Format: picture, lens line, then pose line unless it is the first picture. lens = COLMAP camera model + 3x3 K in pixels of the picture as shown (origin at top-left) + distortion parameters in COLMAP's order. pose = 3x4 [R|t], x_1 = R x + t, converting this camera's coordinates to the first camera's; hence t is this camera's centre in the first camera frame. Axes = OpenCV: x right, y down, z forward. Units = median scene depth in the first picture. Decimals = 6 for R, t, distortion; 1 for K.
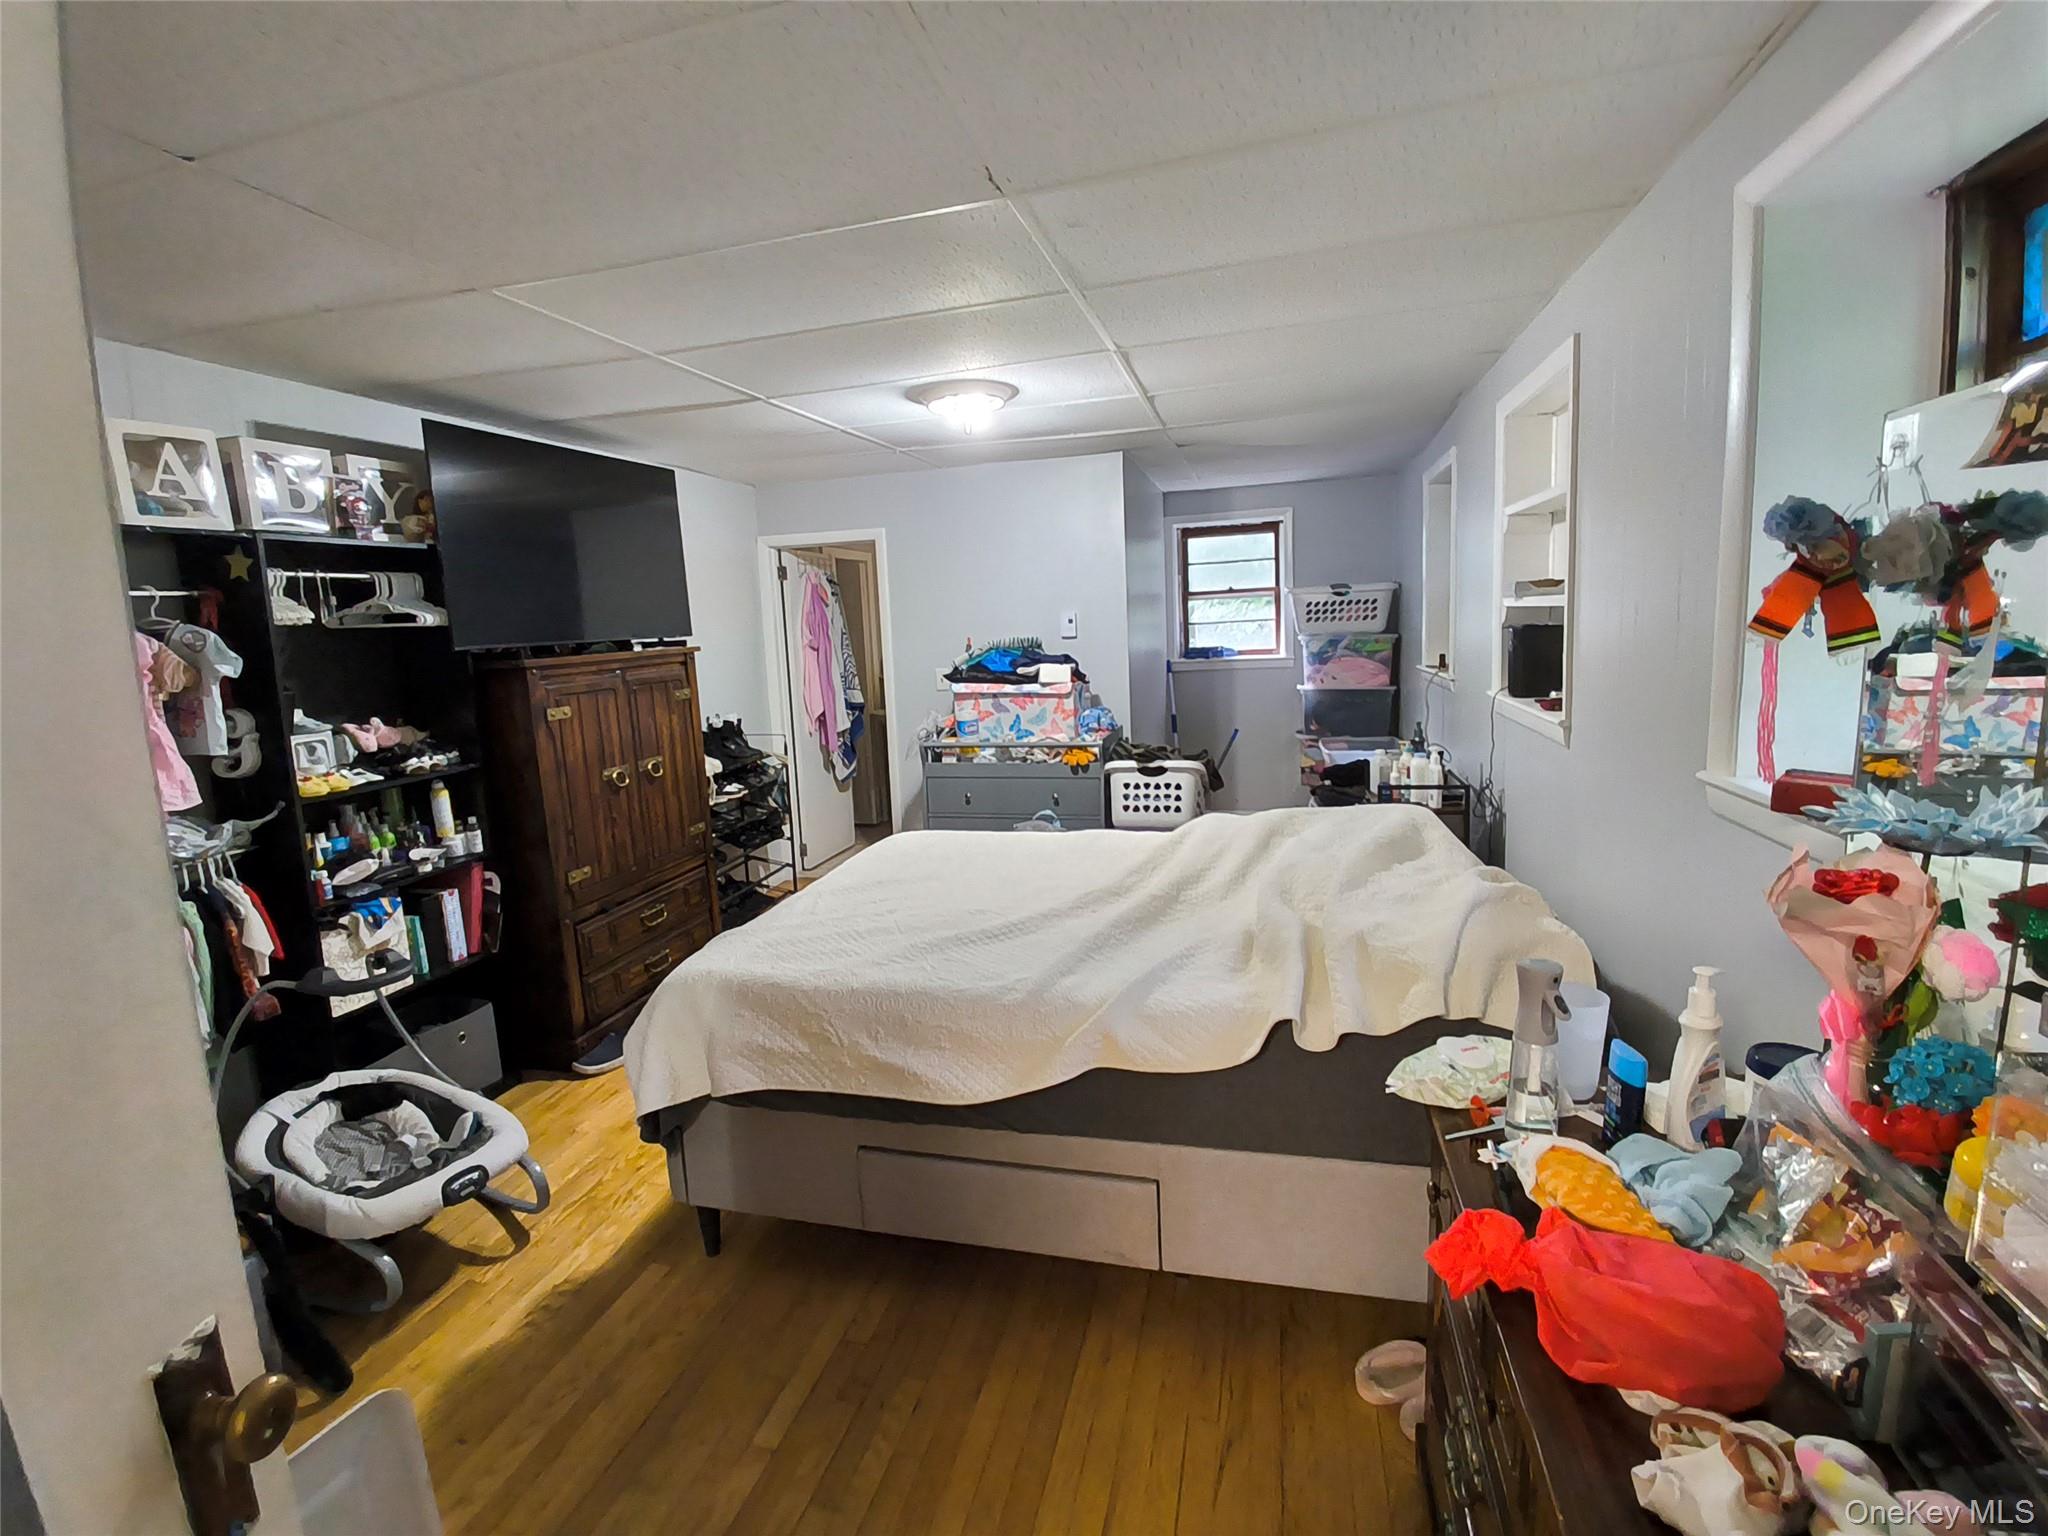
lens RADIAL K [[944.1, 0, 1014.9], [0, 944.1, 758.9], [0, 0, 1]] dist [-0.030053, -0.000371]
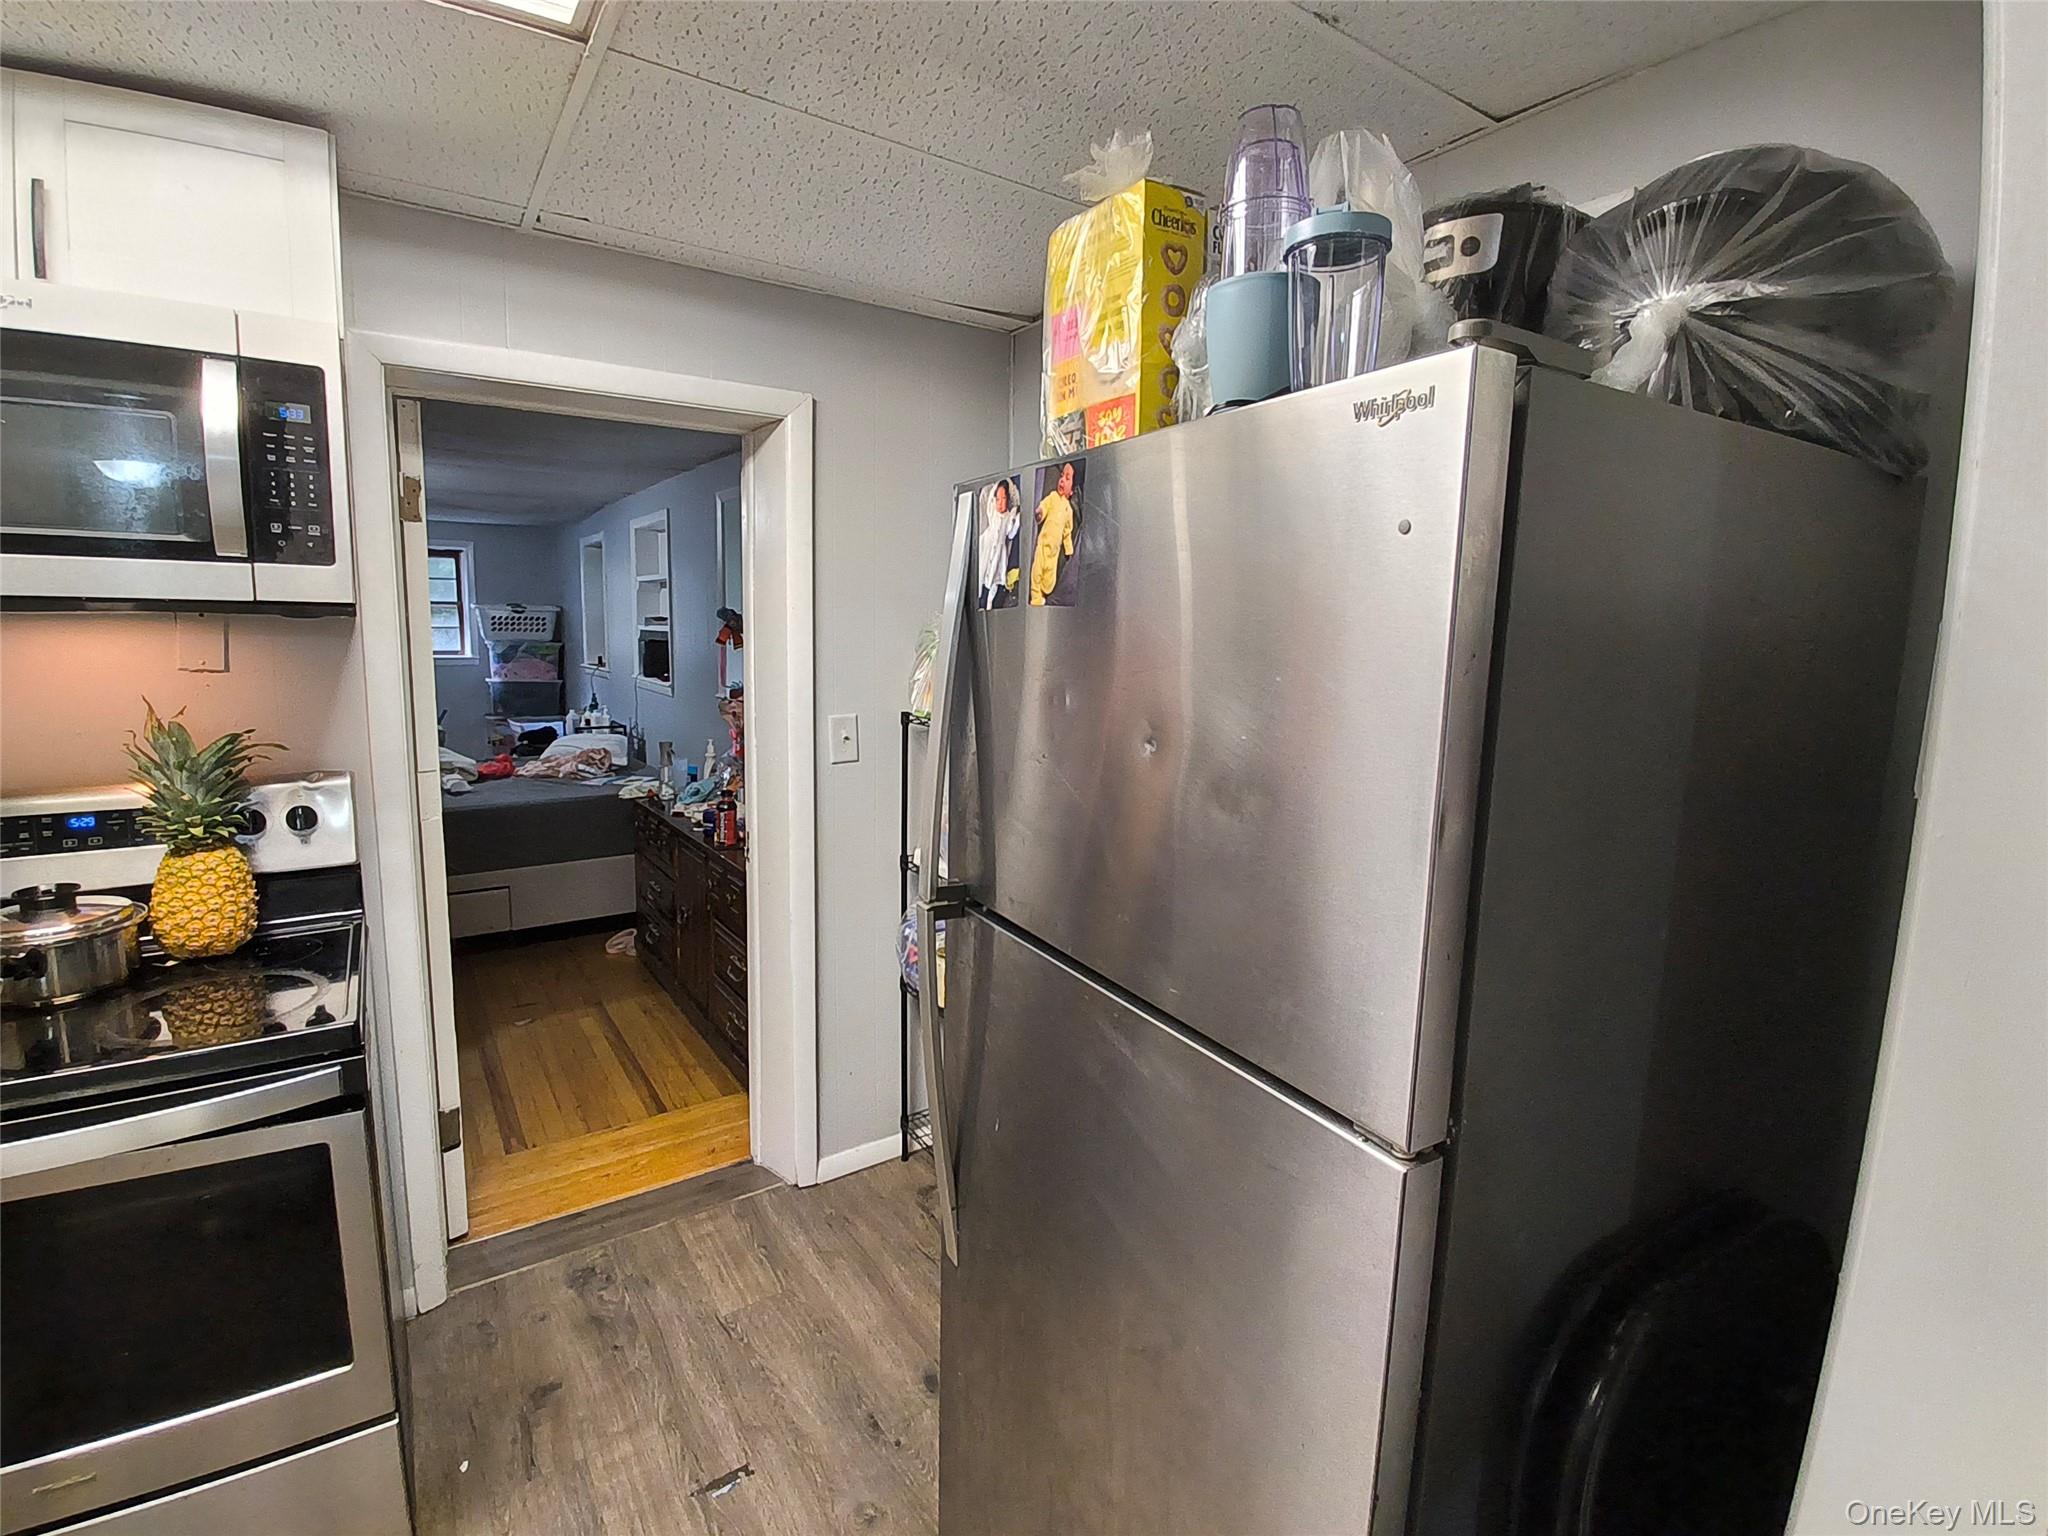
lens RADIAL K [[944.1, 0, 1014.9], [0, 944.1, 758.9], [0, 0, 1]] dist [-0.030053, -0.000371]
pose [[0.641312, -0.042197, 0.766119, -0.289595], [0.054358, 0.998476, 0.009492, 0.077177], [-0.765352, 0.035557, 0.642629, -0.503901]]
